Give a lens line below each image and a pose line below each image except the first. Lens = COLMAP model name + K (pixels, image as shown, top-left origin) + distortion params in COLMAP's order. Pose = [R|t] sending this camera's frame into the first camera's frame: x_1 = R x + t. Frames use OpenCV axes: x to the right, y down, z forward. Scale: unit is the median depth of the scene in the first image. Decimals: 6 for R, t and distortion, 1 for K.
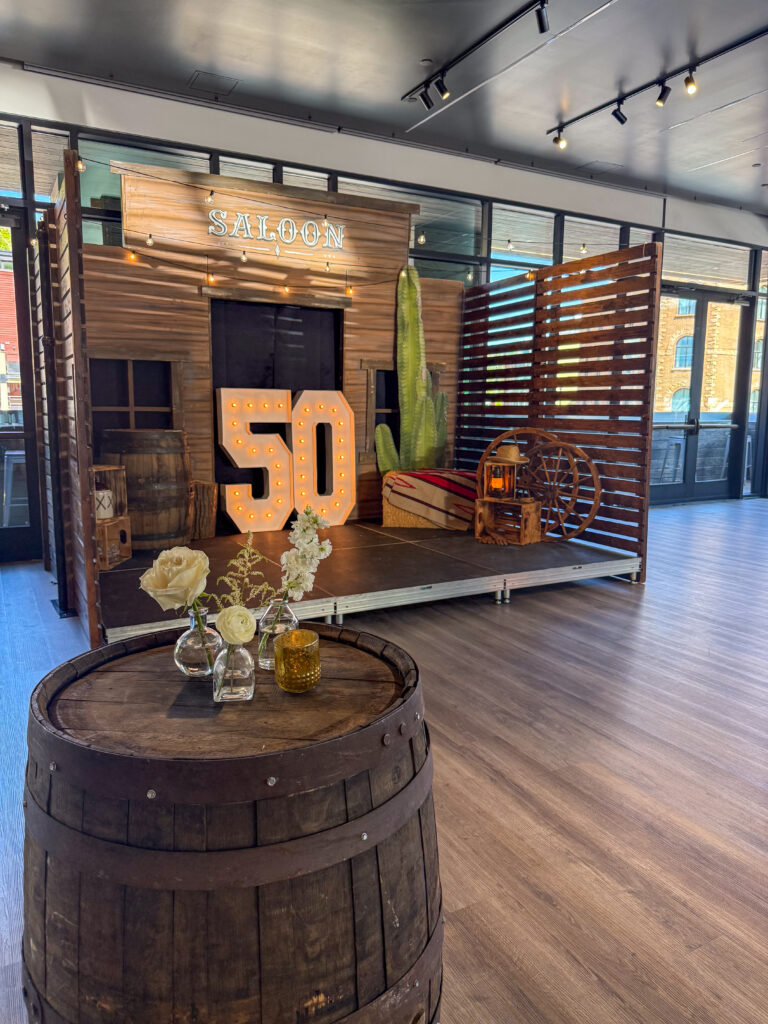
lens RADIAL K [[722.4, 0, 391.7], [0, 722.4, 520.4], [0, 0, 1]] dist [0.043361, -0.063138]
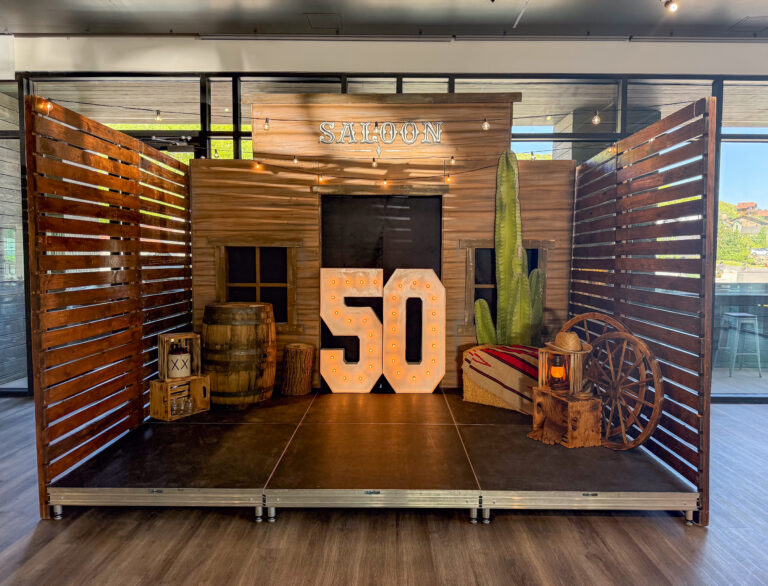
lens RADIAL K [[557.0, 0, 380.4], [0, 557.0, 293.3], [0, 0, 1]] dist [0.057672, -0.045094]
pose [[0.870674, 0.028122, -0.491056, 0.287339], [-0.076280, 0.994005, -0.078325, -0.075040], [0.485910, 0.105653, 0.867599, 0.251550]]
